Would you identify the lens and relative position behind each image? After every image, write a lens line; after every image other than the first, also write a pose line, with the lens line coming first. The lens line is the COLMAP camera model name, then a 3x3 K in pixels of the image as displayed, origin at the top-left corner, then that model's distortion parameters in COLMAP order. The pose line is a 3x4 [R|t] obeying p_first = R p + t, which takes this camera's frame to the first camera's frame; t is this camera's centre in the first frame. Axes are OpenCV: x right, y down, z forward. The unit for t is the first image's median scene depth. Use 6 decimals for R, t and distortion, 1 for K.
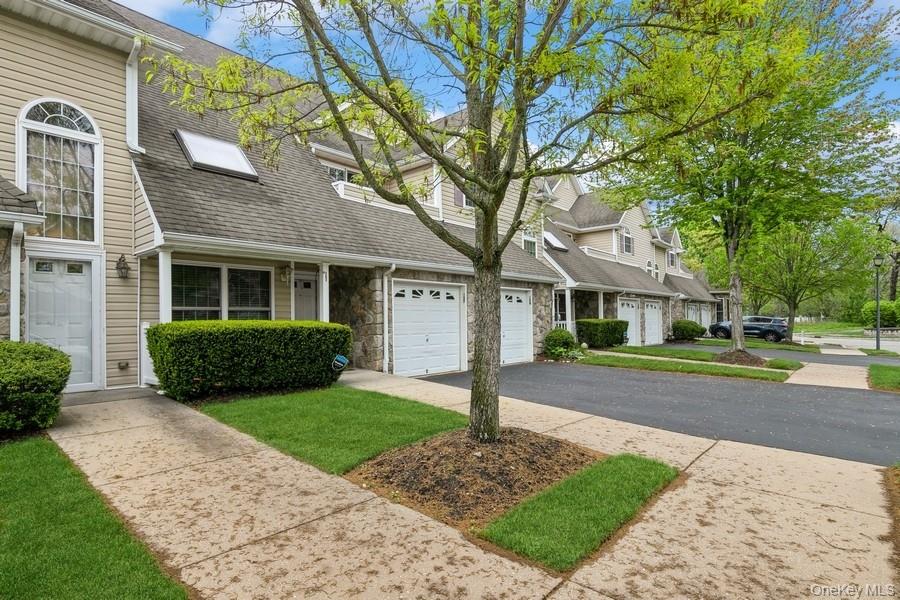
lens RADIAL K [[483.6, 0, 445.4], [0, 483.6, 310.5], [0, 0, 1]] dist [-0.002256, 0.002768]
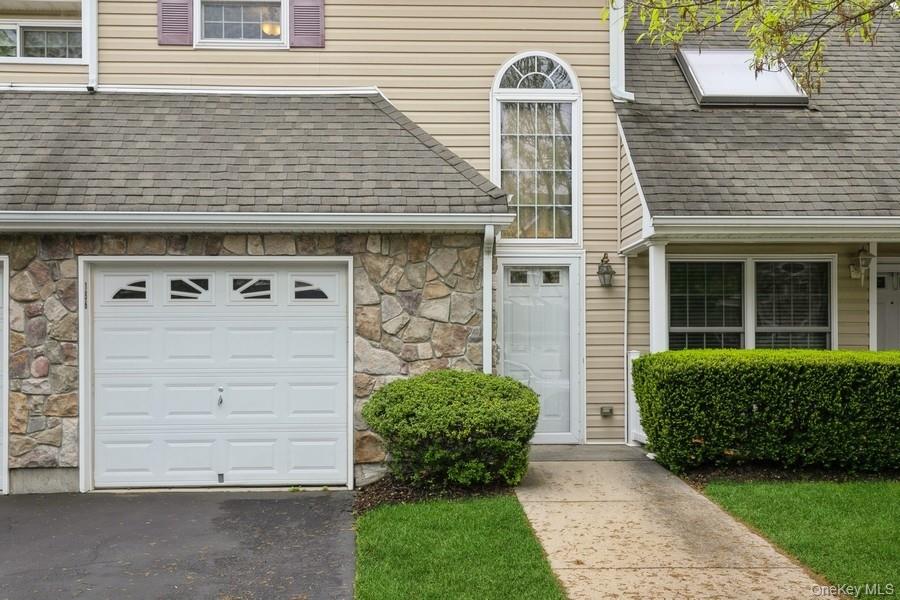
lens RADIAL K [[855.9, 0, 435.8], [0, 855.9, 352.9], [0, 0, 1]] dist [0.010882, 0.000000]
pose [[0.686490, 0.015504, -0.726974, 0.068237], [0.006890, 0.999589, 0.027824, -0.008760], [0.727107, -0.024110, 0.686101, -0.030646]]
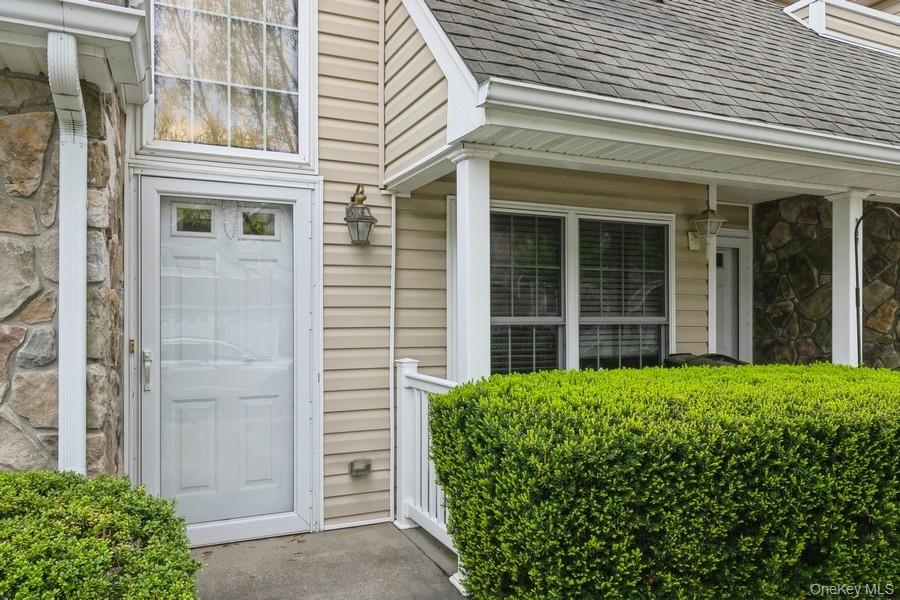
lens RADIAL K [[650.4, 0, 449.9], [0, 650.4, 313.6], [0, 0, 1]] dist [0.014087, 0.002478]
pose [[0.915150, 0.014691, -0.402847, -0.411802], [-0.005896, 0.999717, 0.023063, -0.026741], [0.403071, -0.018731, 0.914977, 0.581008]]
